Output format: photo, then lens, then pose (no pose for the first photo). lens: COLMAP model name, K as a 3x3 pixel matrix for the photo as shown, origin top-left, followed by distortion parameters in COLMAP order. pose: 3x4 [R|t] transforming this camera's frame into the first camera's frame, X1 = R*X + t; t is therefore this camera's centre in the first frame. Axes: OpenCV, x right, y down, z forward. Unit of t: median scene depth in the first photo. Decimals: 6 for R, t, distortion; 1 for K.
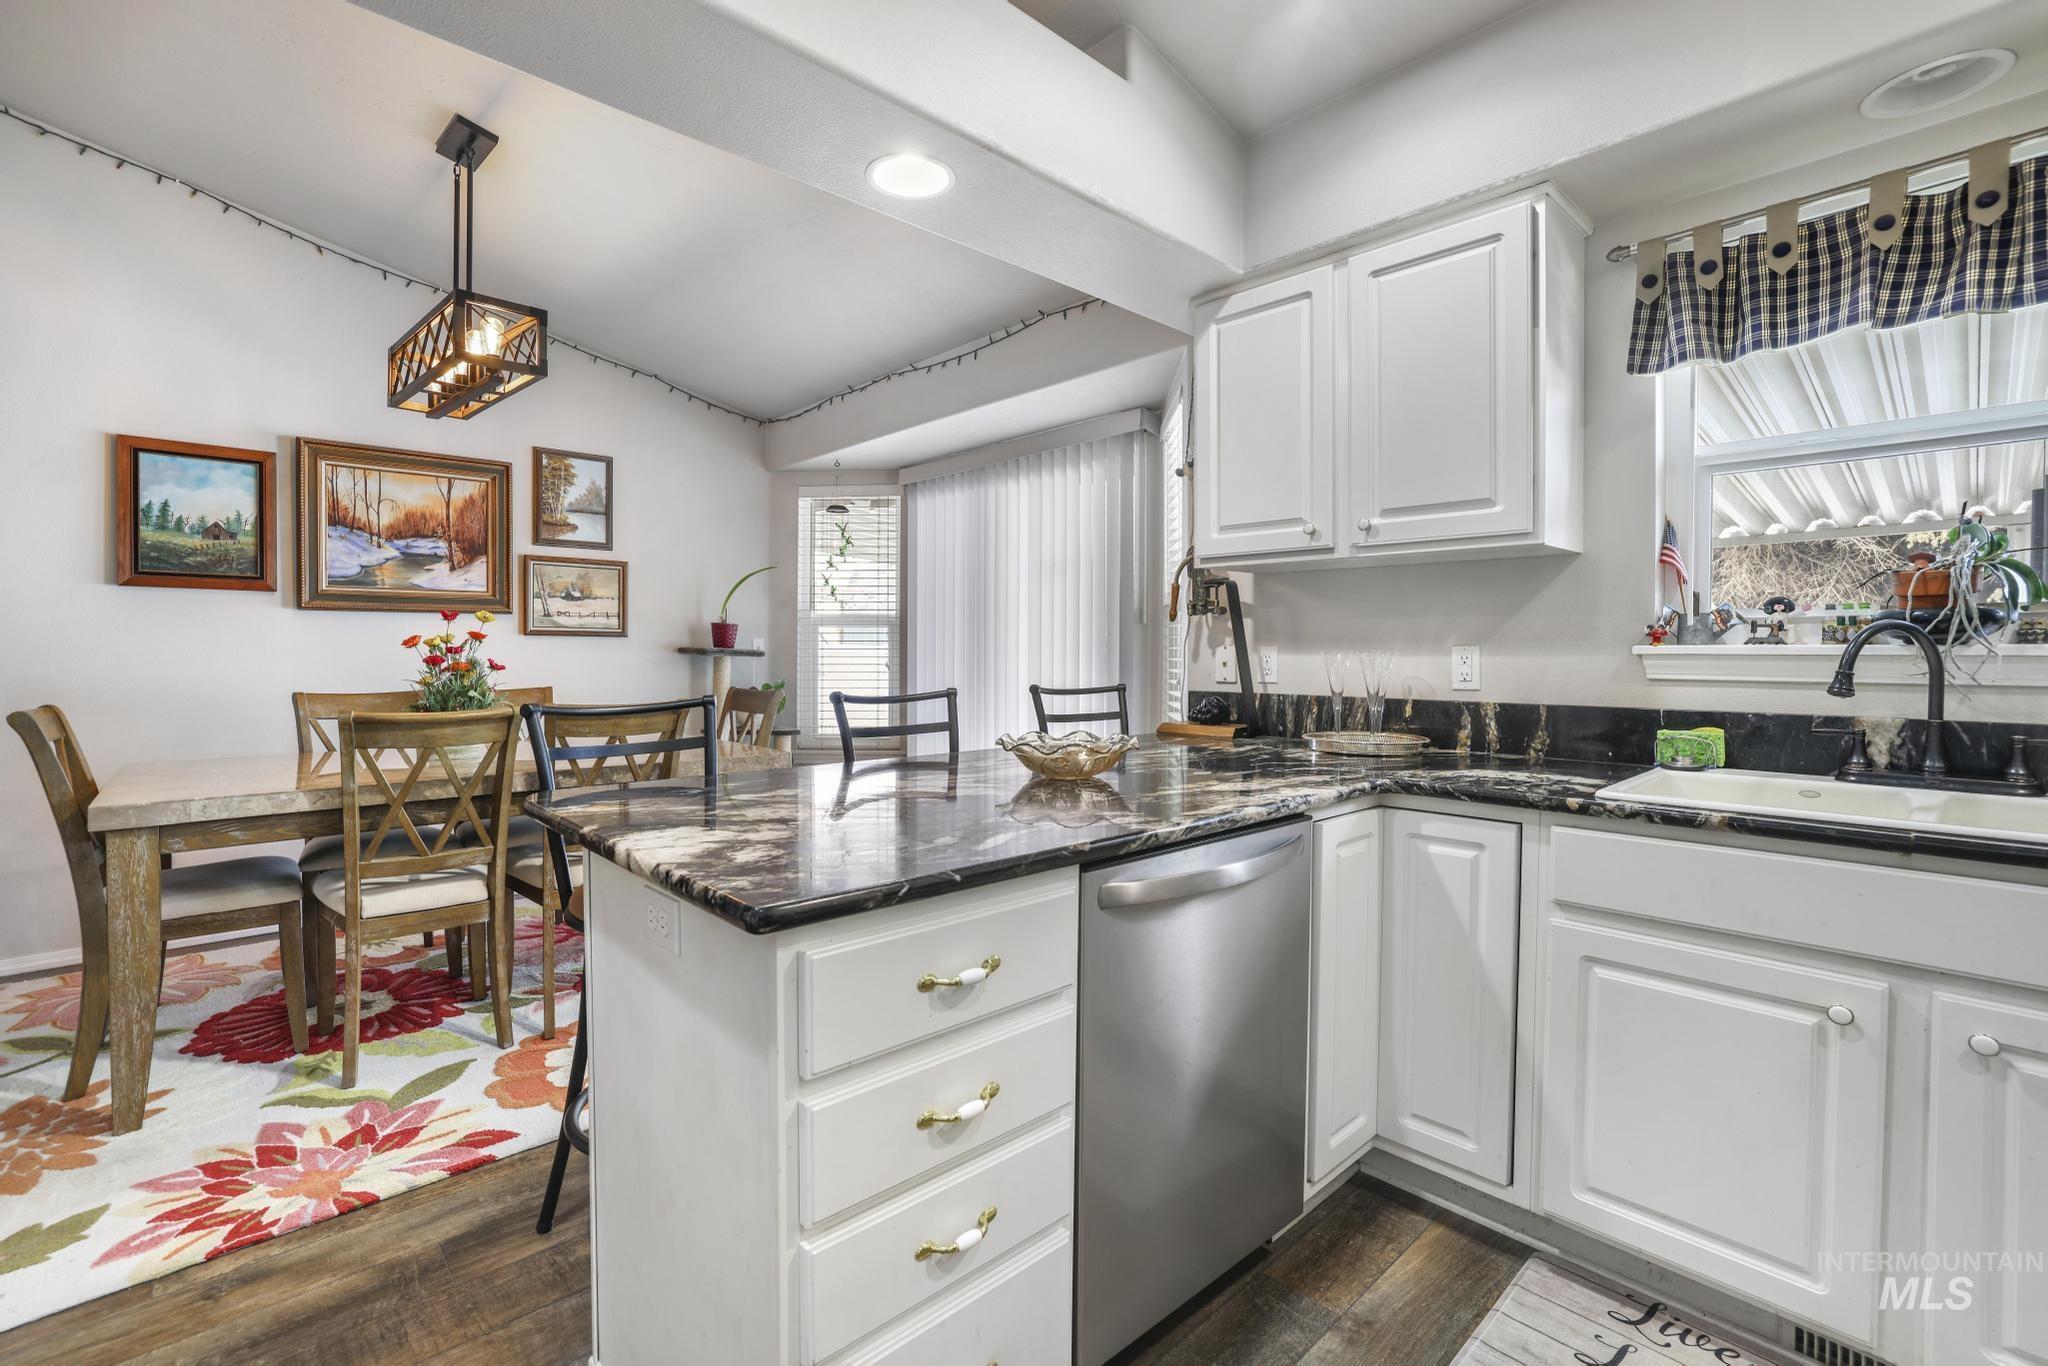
lens RADIAL K [[898.6, 0, 1024.0], [0, 898.6, 683.0], [0, 0, 1]] dist [-0.000838, -0.000089]
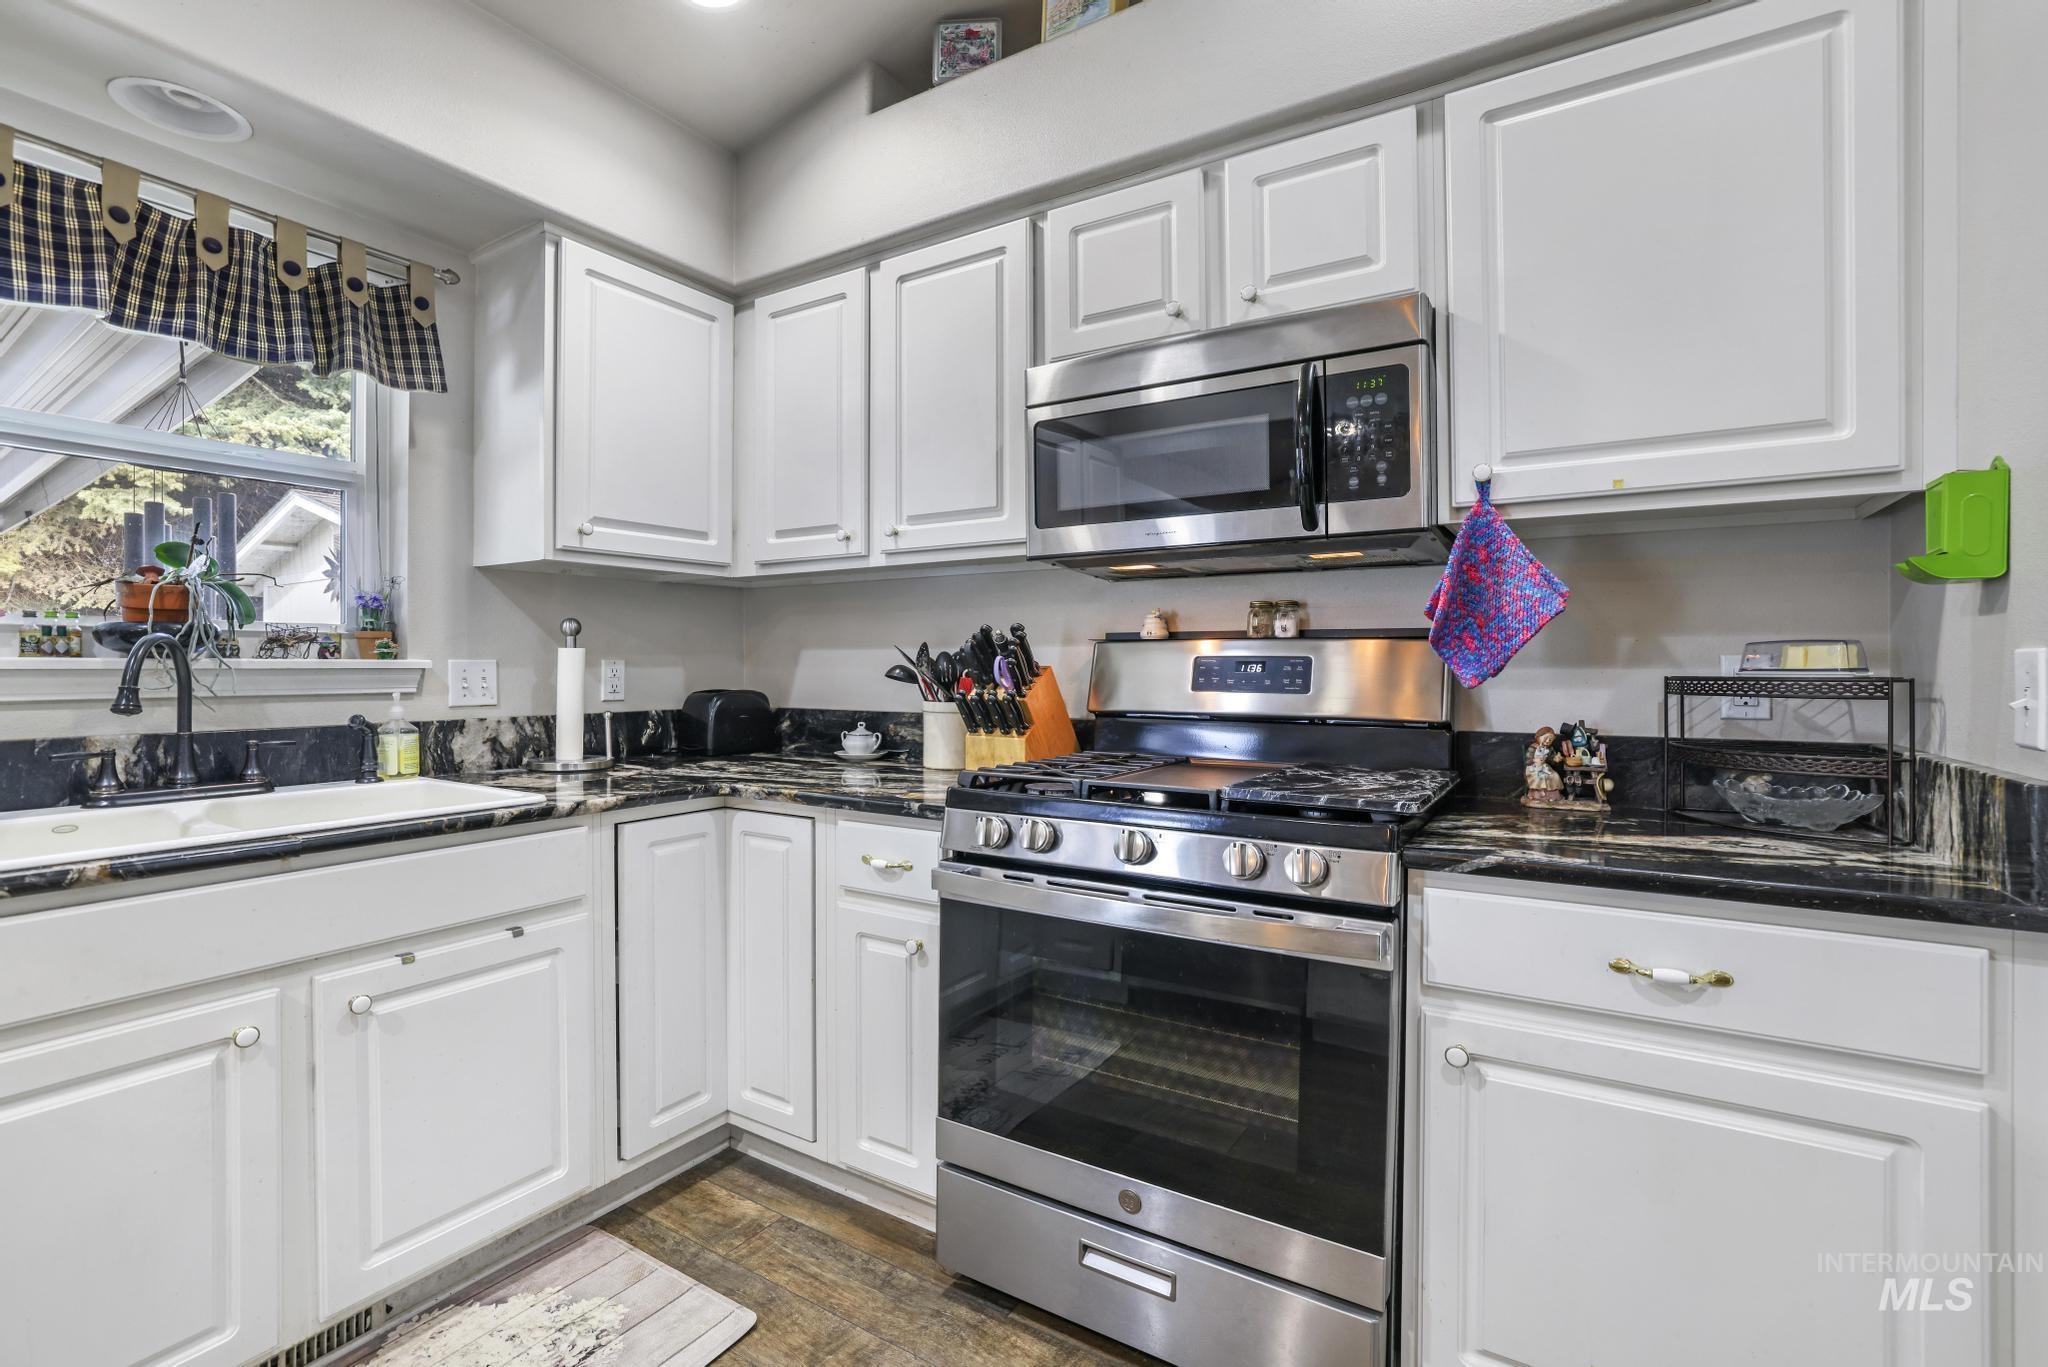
lens RADIAL K [[870.1, 0, 1023.8], [0, 870.1, 664.1], [0, 0, 1]] dist [0.021510, 0.000162]
pose [[-0.205898, -0.002869, 0.978569, -0.166528], [0.030961, 0.999476, 0.009444, -0.016512], [-0.978084, 0.032242, -0.205701, 0.272829]]
